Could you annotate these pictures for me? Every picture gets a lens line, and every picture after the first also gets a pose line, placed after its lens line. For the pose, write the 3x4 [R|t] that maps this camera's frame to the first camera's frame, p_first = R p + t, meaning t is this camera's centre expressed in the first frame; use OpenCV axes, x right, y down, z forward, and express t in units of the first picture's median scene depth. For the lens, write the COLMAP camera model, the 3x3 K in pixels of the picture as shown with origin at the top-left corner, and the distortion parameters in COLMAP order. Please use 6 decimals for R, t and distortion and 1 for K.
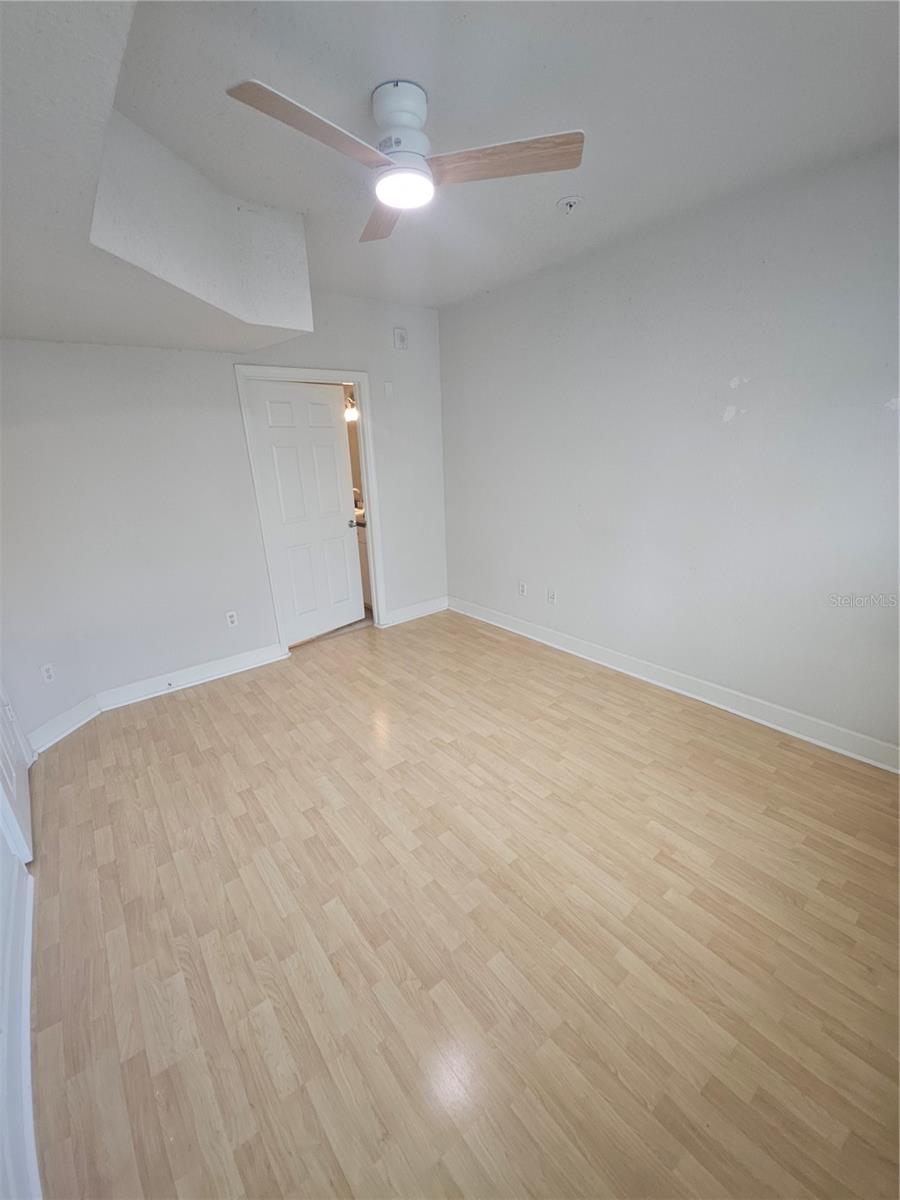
lens RADIAL K [[485.8, 0, 450.2], [0, 485.8, 600.6], [0, 0, 1]] dist [-0.014378, -0.002161]
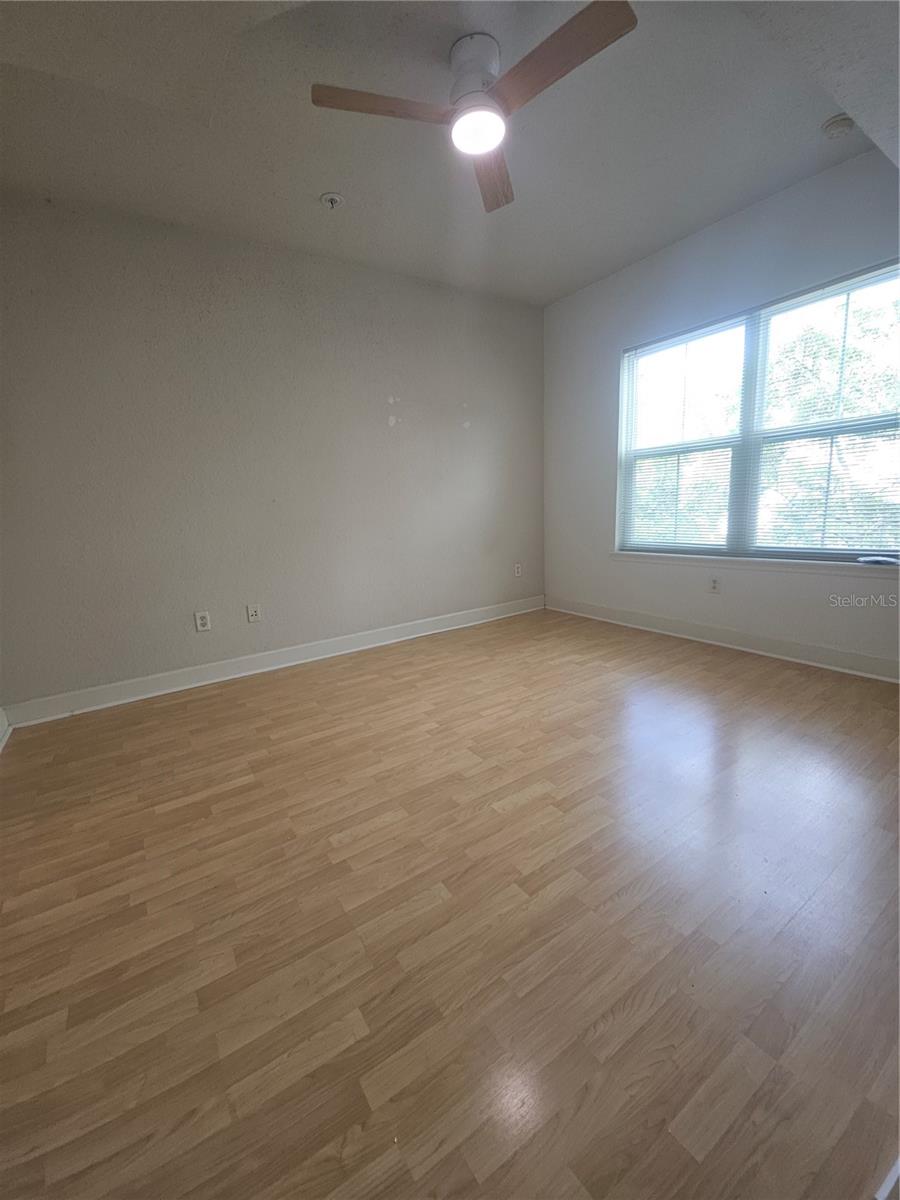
lens RADIAL K [[485.8, 0, 448.0], [0, 485.8, 602.0], [0, 0, 1]] dist [-0.014378, -0.002161]
pose [[0.076336, -0.165400, 0.983268, -0.817276], [0.349912, 0.927870, 0.128916, -0.023835], [-0.933667, 0.334216, 0.128705, 0.779429]]
